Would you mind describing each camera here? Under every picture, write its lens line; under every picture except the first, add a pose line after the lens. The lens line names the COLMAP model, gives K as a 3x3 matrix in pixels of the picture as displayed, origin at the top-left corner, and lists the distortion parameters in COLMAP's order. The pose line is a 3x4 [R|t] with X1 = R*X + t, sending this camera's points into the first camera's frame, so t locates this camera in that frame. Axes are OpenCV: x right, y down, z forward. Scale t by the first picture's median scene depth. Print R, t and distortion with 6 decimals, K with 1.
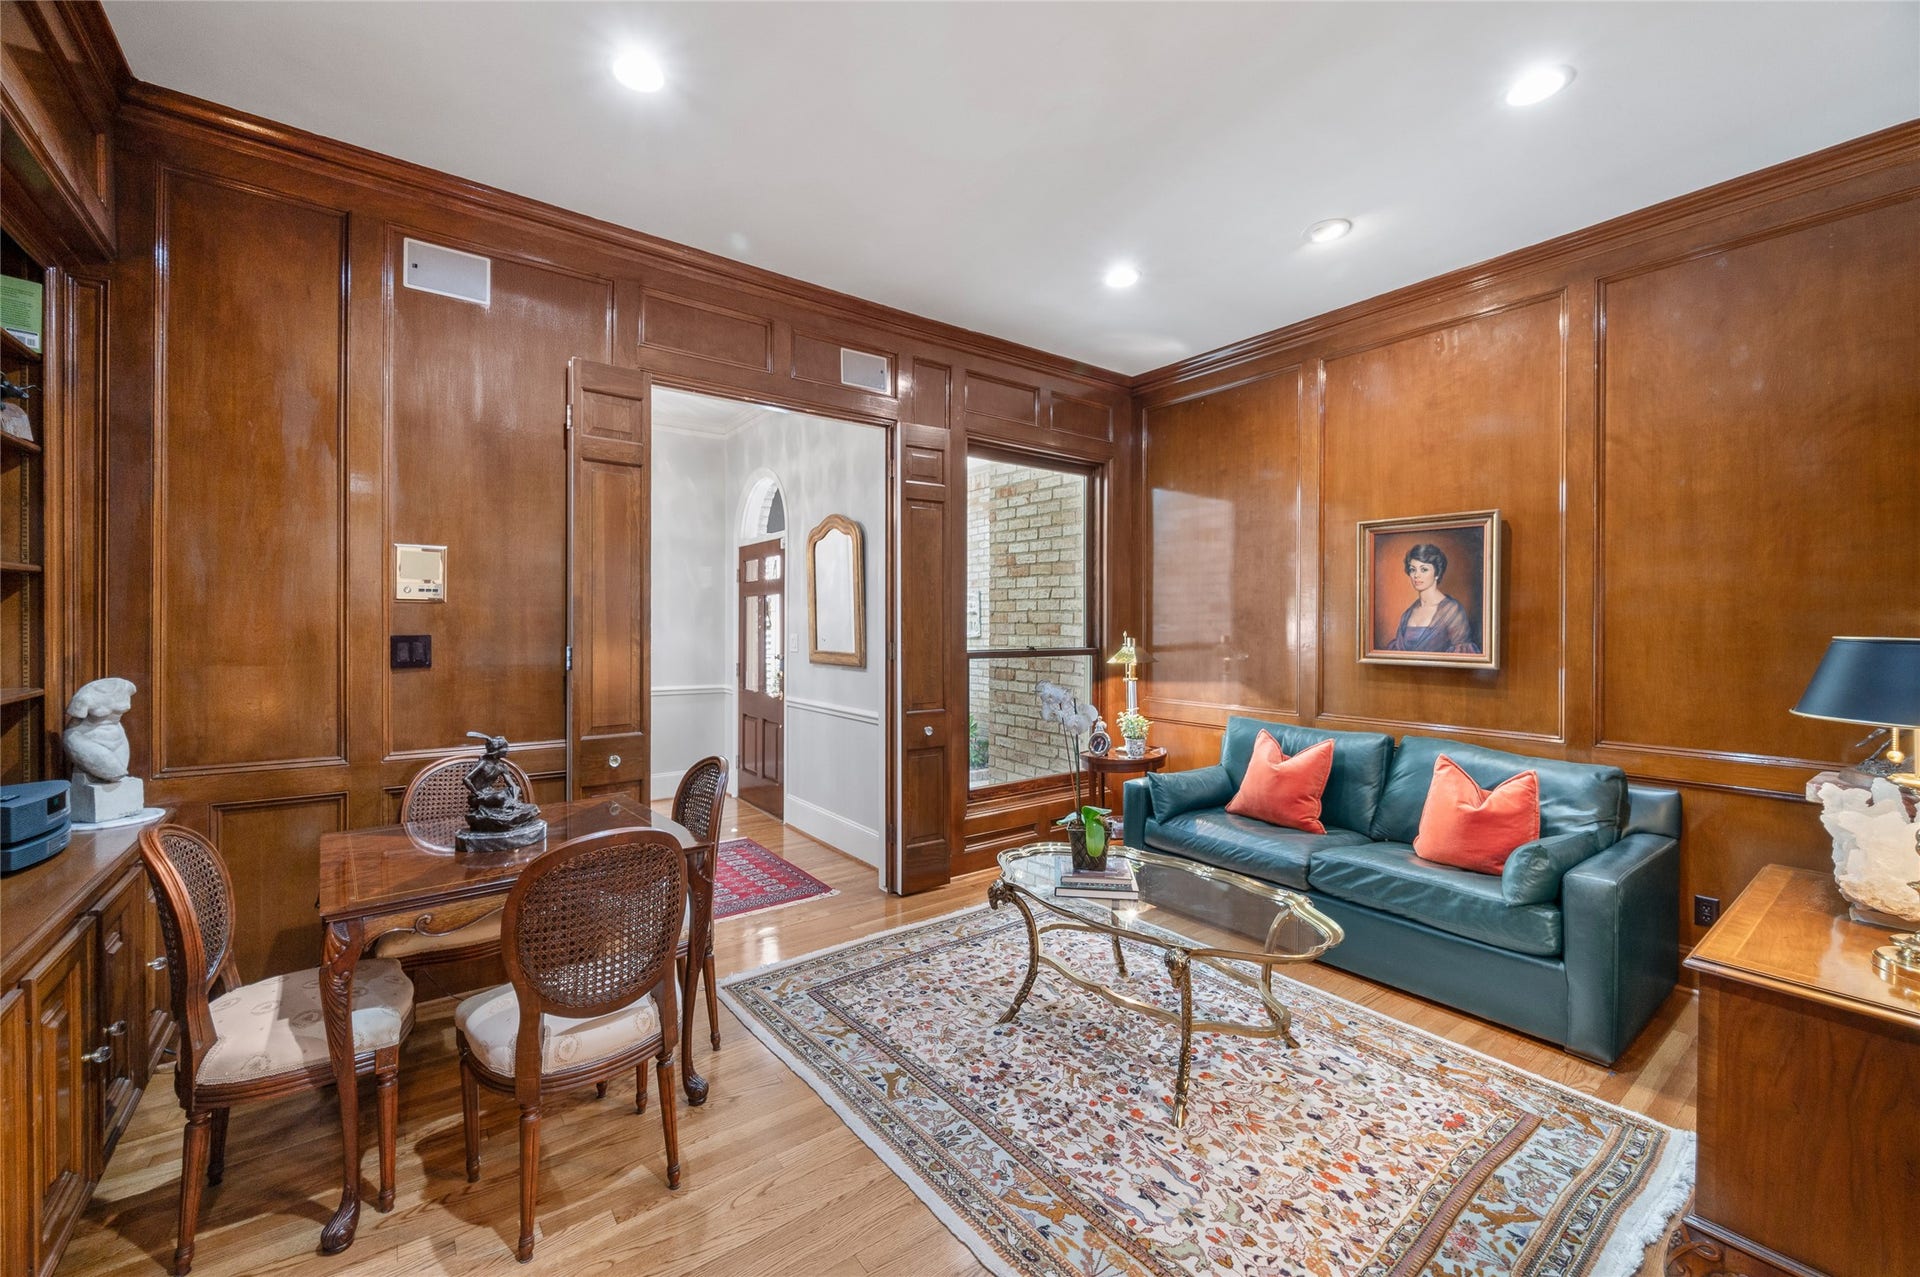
lens RADIAL K [[768.4, 0, 960.2], [0, 768.4, 617.5], [0, 0, 1]] dist [-0.000728, -0.000031]
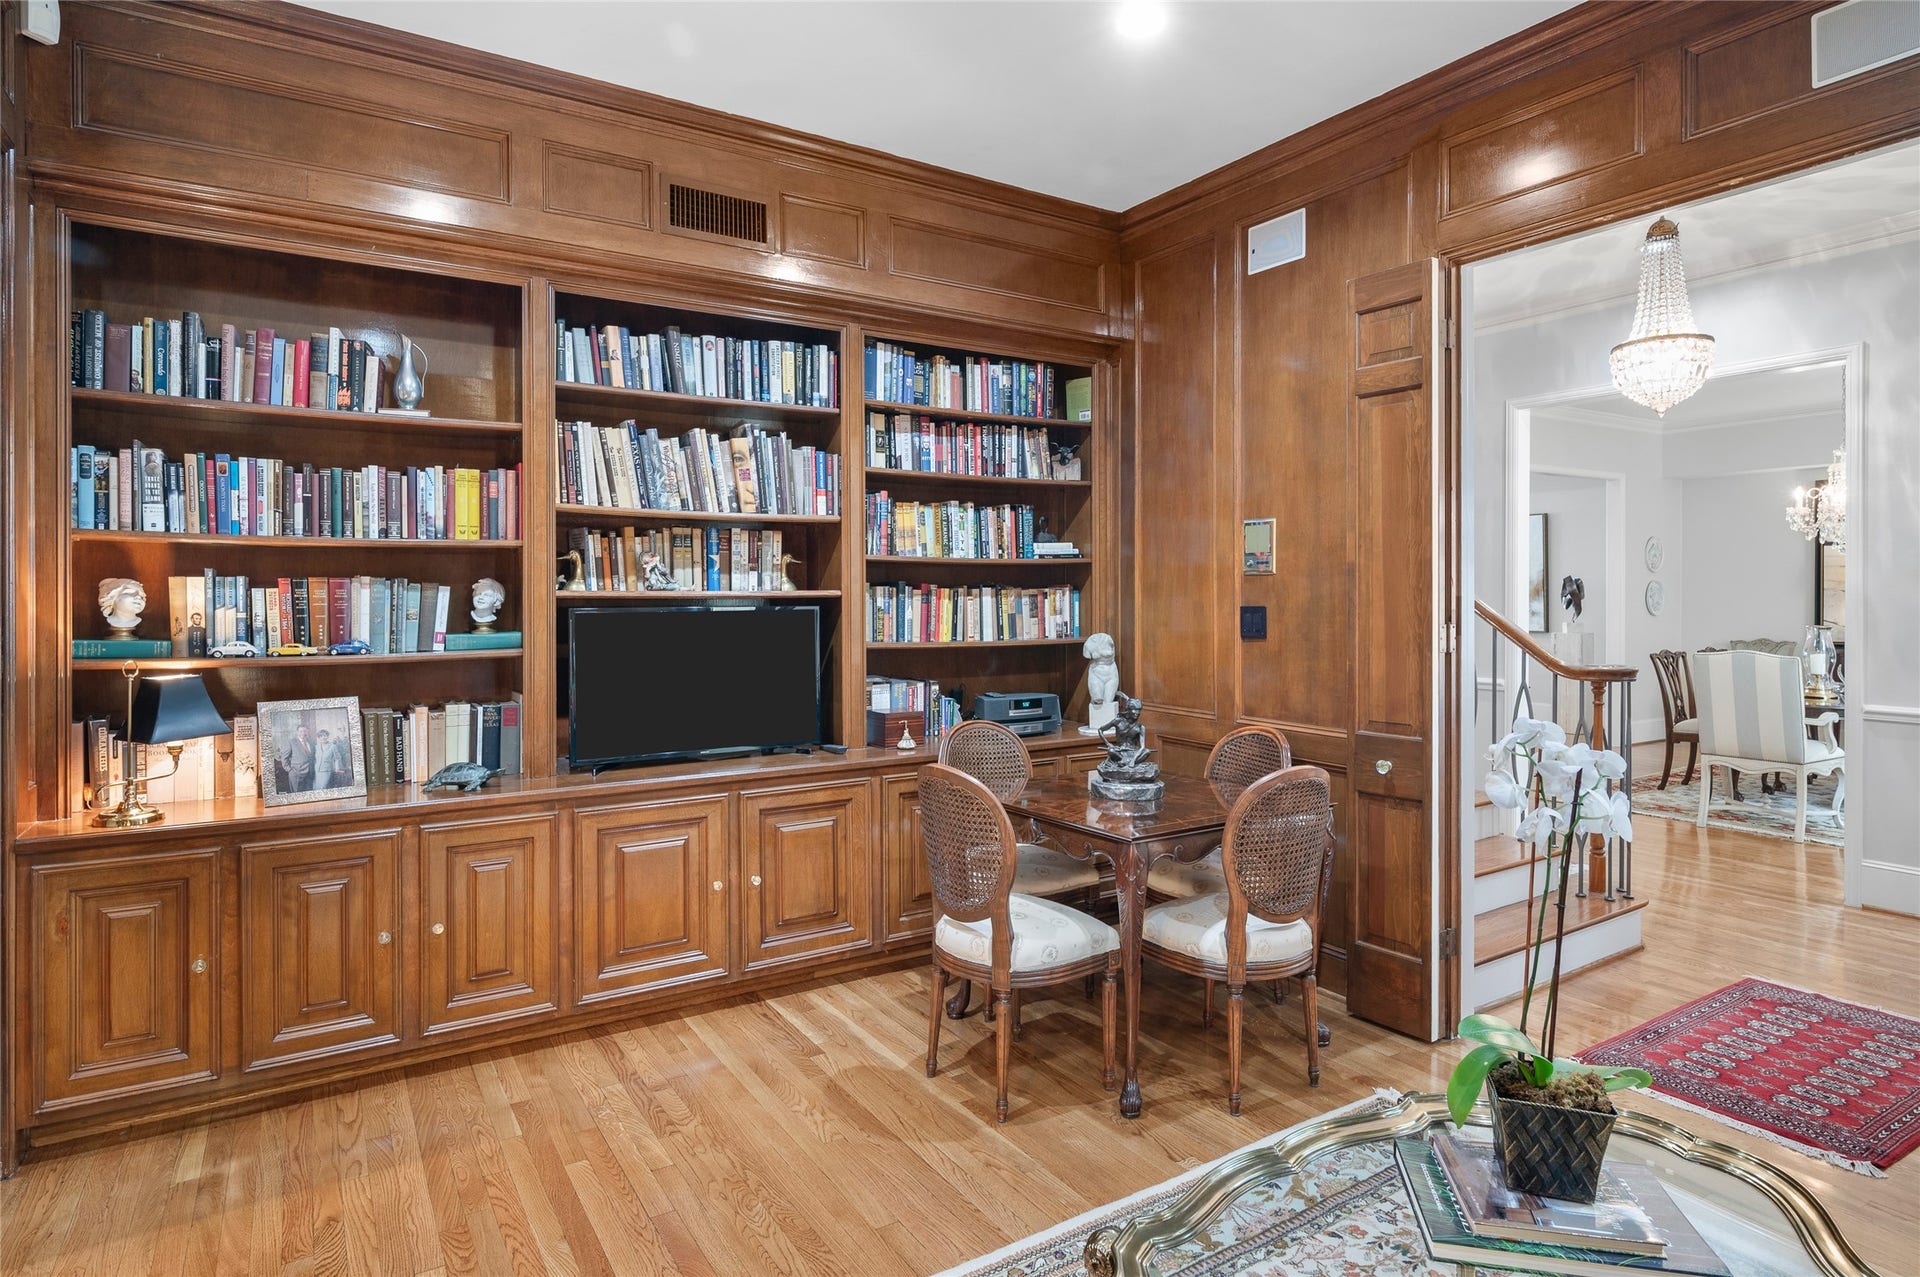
lens RADIAL K [[1051.7, 0, 976.9], [0, 1051.7, 598.8], [0, 0, 1]] dist [0.002337, 0.000525]
pose [[-0.070890, -0.001241, -0.997483, 0.728485], [0.006954, 0.999974, -0.001739, 0.012442], [0.997460, -0.007060, -0.070880, 0.716931]]
